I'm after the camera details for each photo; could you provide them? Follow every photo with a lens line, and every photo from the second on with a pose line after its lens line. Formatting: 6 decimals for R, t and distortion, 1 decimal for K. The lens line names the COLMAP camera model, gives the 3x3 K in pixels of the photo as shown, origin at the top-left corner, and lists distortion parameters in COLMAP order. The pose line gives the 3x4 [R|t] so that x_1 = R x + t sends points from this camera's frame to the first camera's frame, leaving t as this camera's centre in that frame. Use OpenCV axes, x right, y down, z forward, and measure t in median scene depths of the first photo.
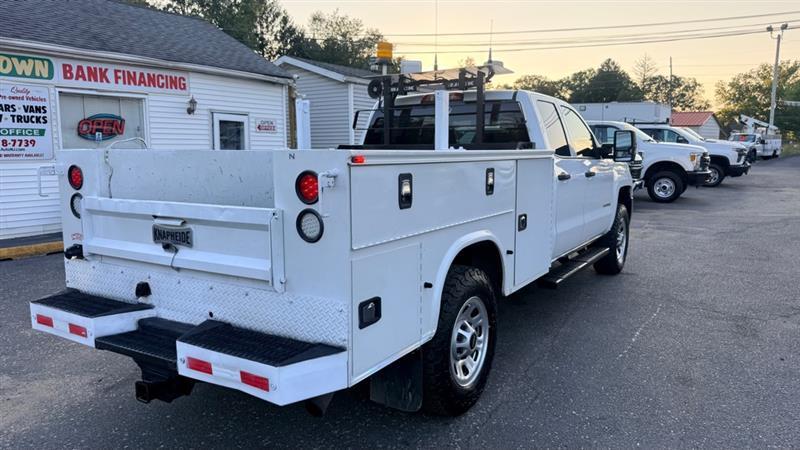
lens RADIAL K [[565.2, 0, 407.0], [0, 565.2, 221.6], [0, 0, 1]] dist [0.057091, -0.072121]
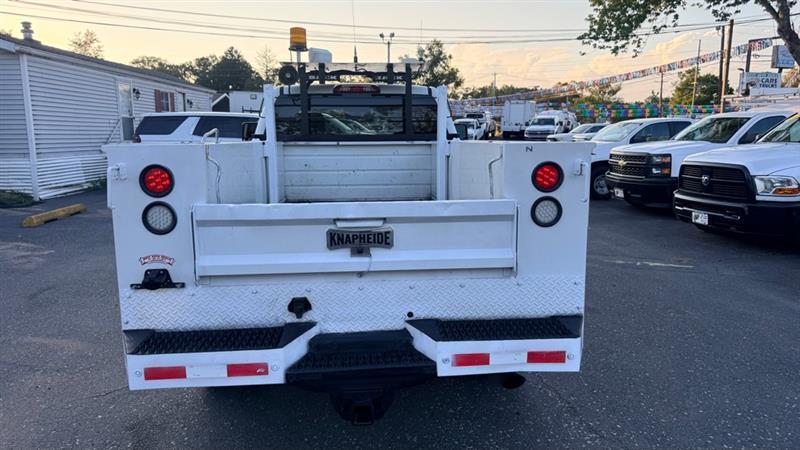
lens RADIAL K [[565.2, 0, 406.3], [0, 565.2, 213.5], [0, 0, 1]] dist [0.057091, -0.072121]
pose [[0.804532, -0.081225, 0.588328, -0.254947], [0.076140, 0.996536, 0.033461, -0.011379], [-0.589008, 0.017875, 0.807929, 0.064823]]
